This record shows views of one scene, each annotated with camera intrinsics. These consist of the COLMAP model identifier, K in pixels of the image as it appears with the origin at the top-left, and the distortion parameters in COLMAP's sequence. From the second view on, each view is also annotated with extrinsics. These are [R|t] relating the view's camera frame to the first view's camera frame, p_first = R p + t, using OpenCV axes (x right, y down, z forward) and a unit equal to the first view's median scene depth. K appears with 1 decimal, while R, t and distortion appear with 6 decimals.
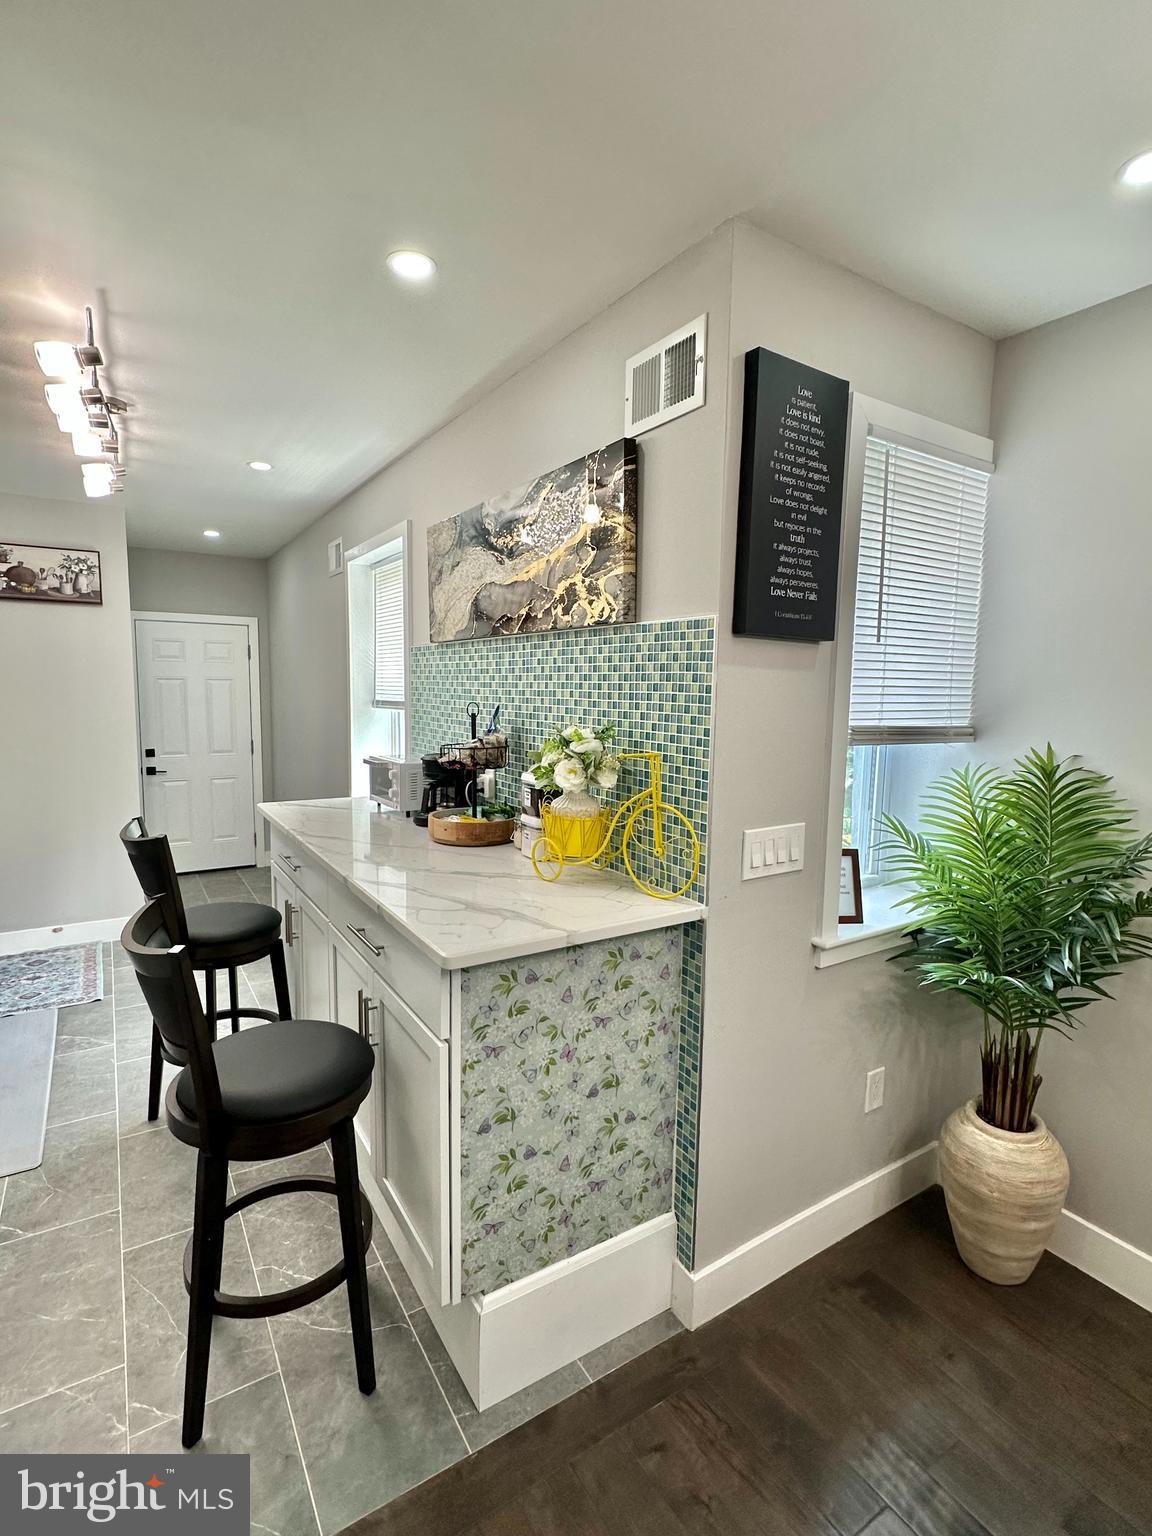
lens RADIAL K [[747.5, 0, 580.4], [0, 747.5, 769.1], [0, 0, 1]] dist [0.001432, 0.000470]
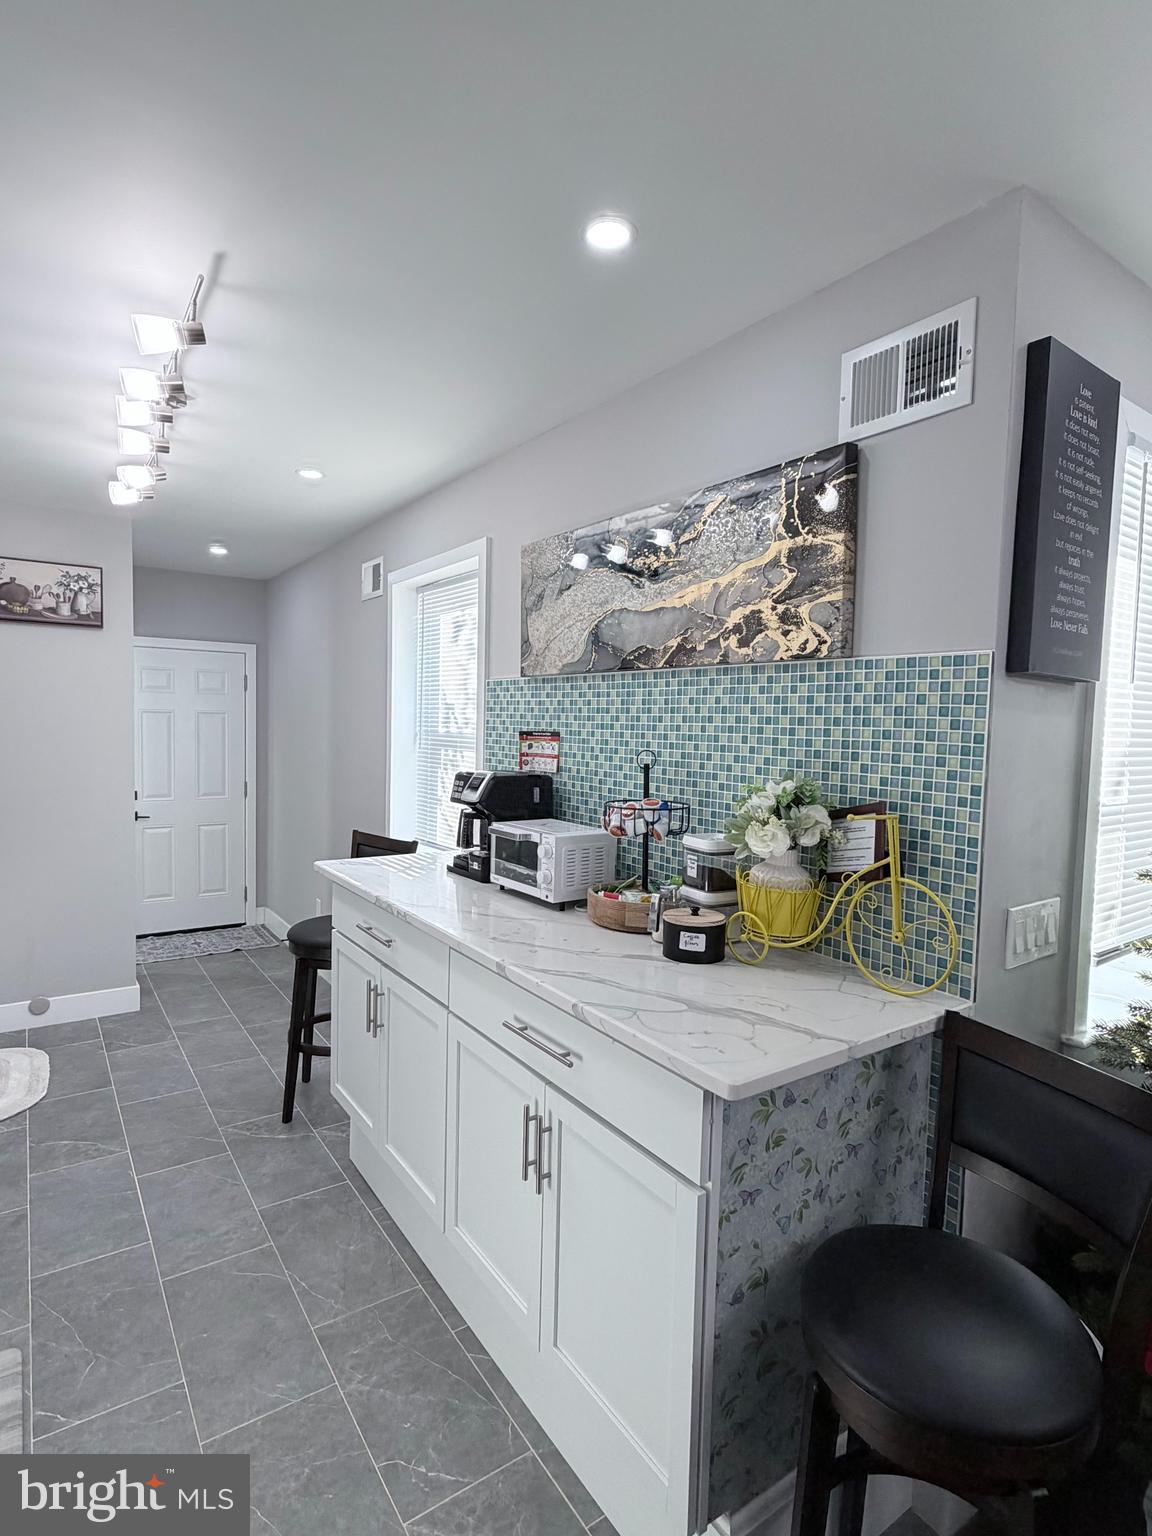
lens RADIAL K [[797.3, 0, 574.6], [0, 797.3, 770.3], [0, 0, 1]] dist [0.003593, -0.003068]
pose [[0.999112, 0.007107, 0.041518, -0.264912], [-0.005043, 0.998757, -0.049590, -0.021792], [-0.041819, 0.049337, 0.997906, 0.116433]]
